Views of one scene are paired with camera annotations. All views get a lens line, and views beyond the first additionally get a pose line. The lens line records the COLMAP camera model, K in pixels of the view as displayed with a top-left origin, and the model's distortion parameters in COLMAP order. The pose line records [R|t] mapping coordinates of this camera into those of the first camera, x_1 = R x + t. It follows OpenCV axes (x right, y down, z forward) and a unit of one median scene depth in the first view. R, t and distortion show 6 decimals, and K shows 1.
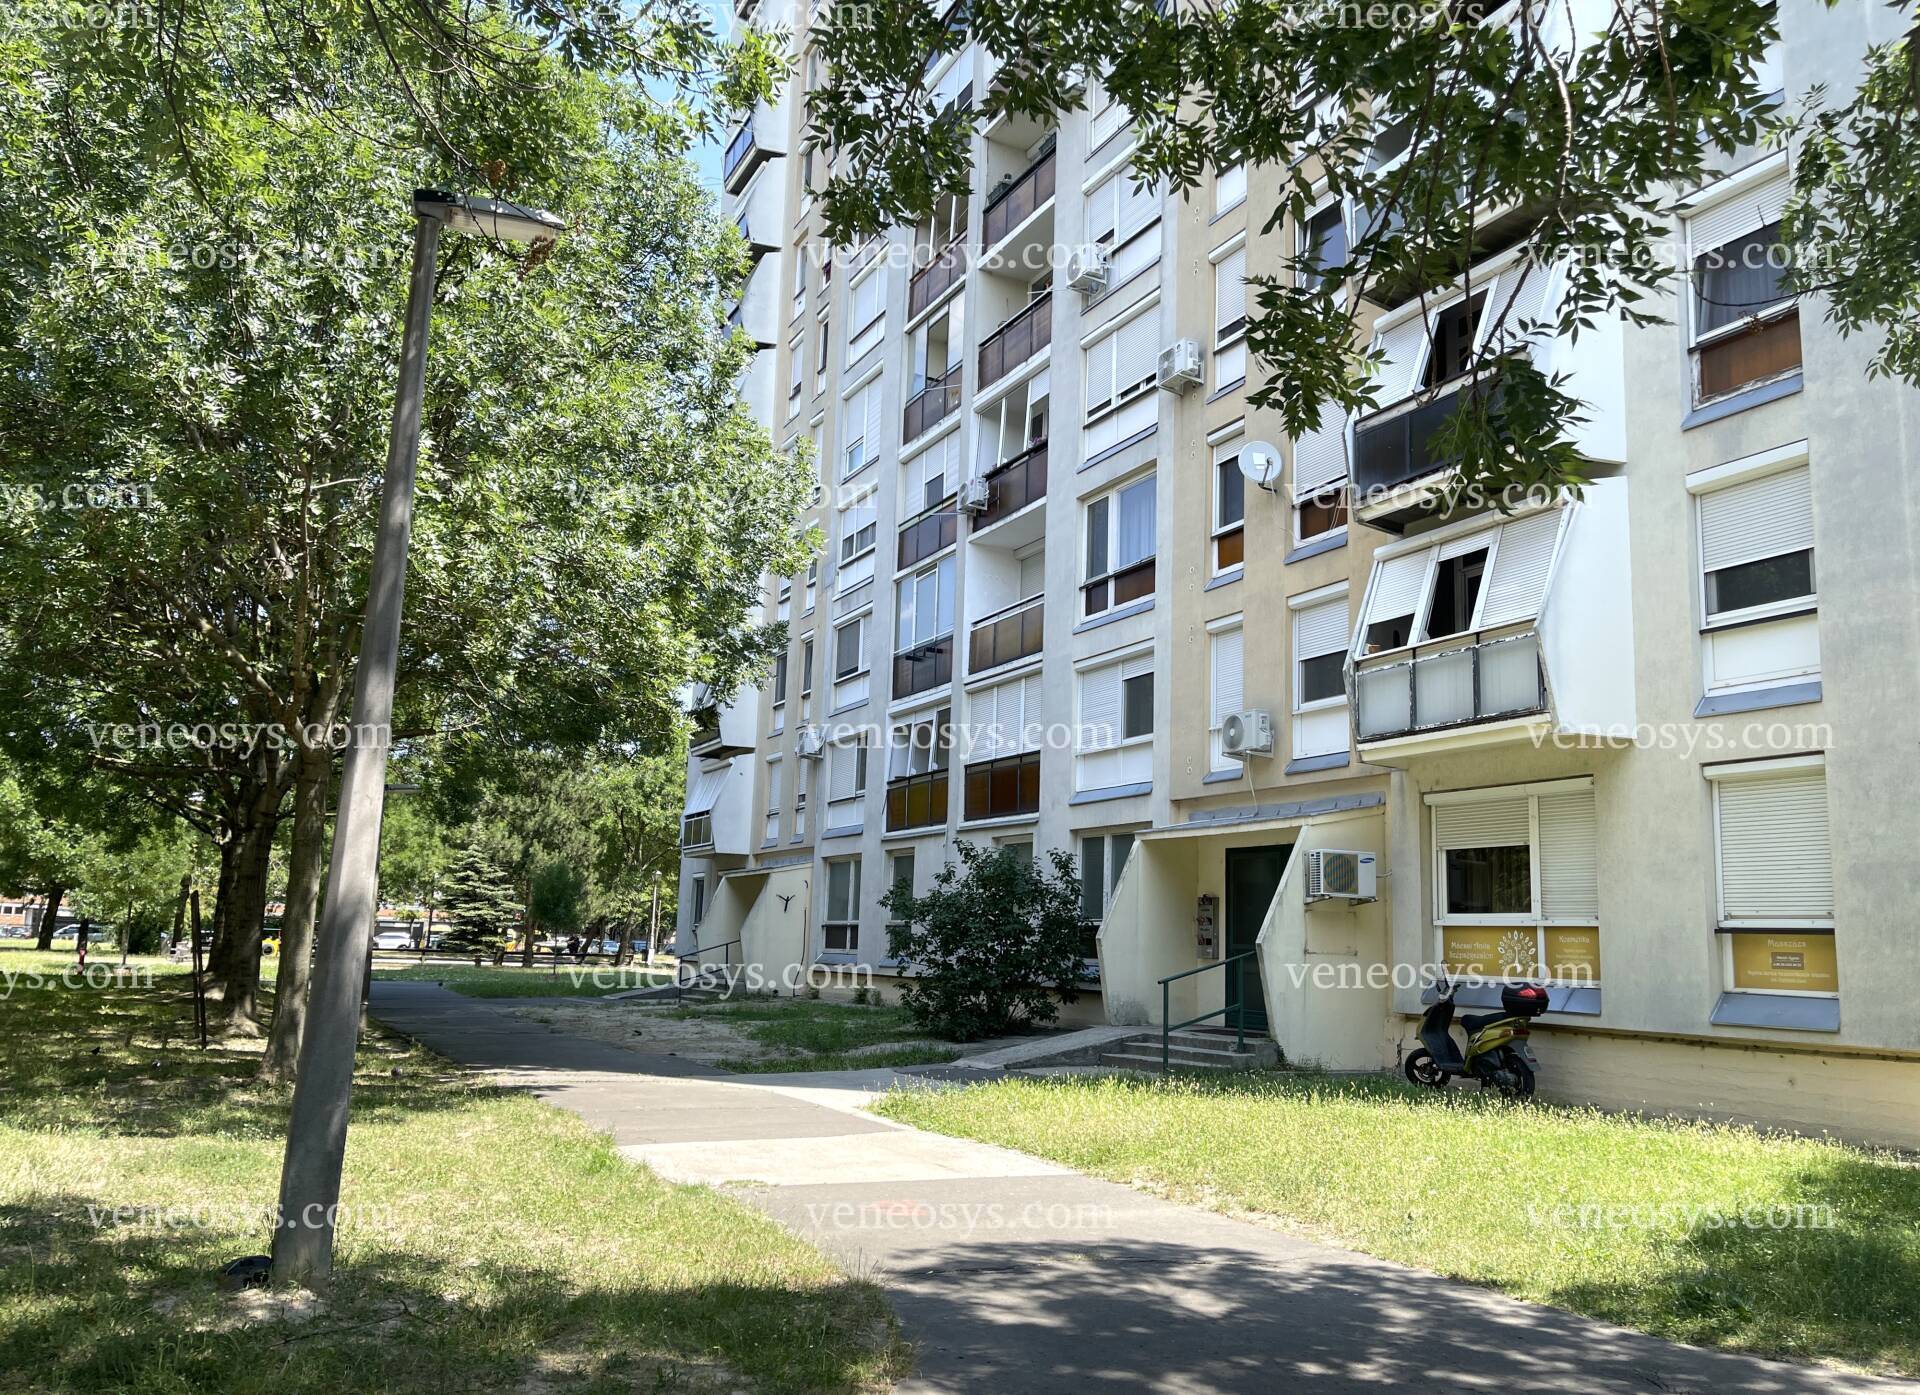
lens RADIAL K [[1479.2, 0, 960.0], [0, 1479.2, 697.5], [0, 0, 1]] dist [0.055772, -0.080356]
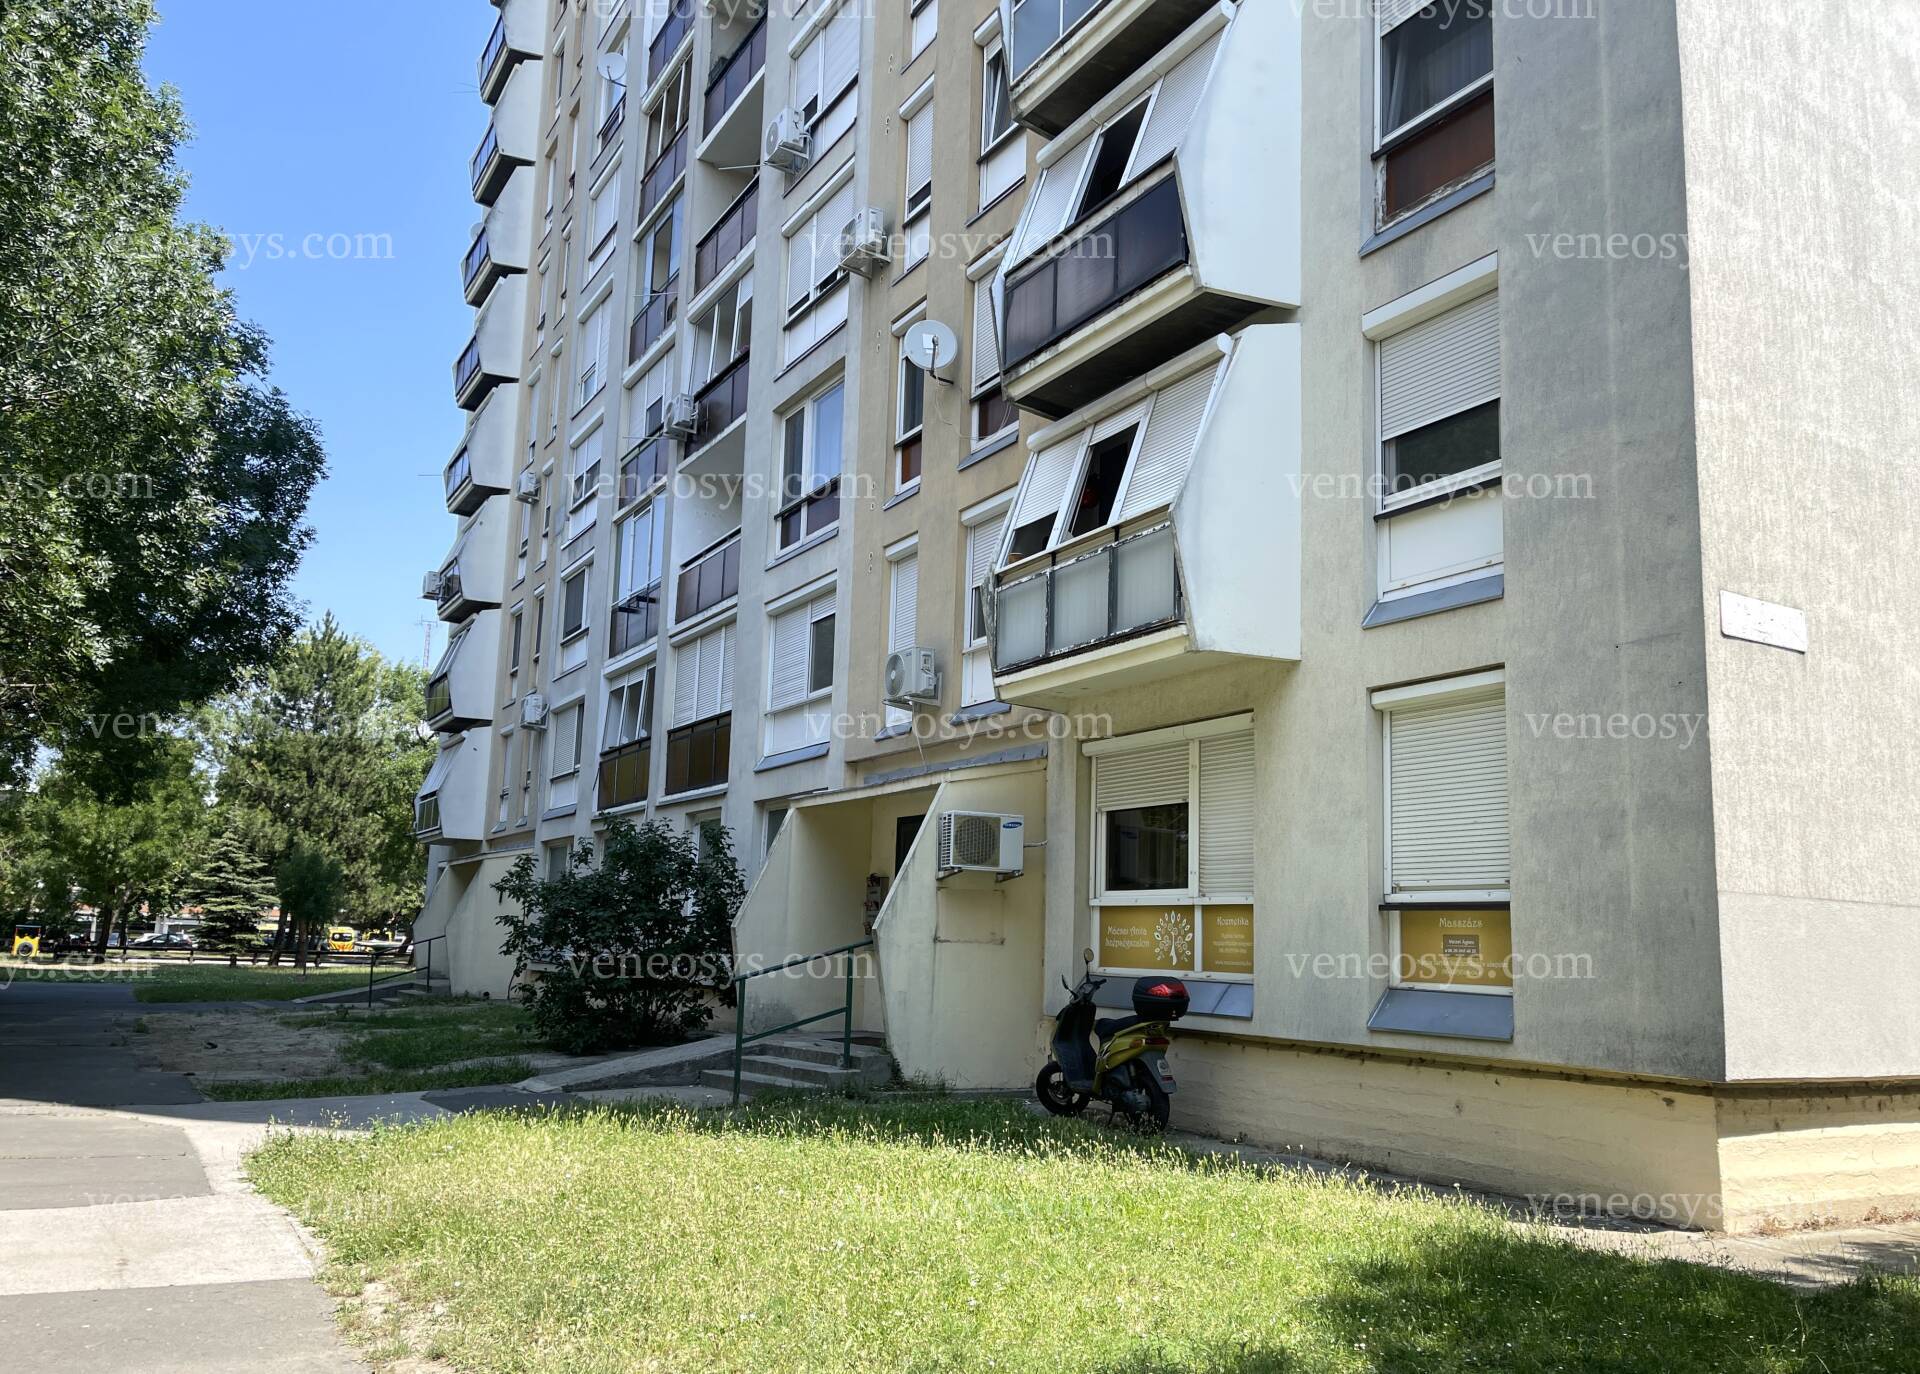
lens RADIAL K [[1481.1, 0, 961.9], [0, 1481.1, 709.0], [0, 0, 1]] dist [0.028812, -0.003717]
pose [[0.998429, 0.008858, 0.055321, 0.122963], [-0.009199, 0.999940, 0.005916, 0.025912], [-0.055265, -0.006416, 0.998451, 0.126123]]
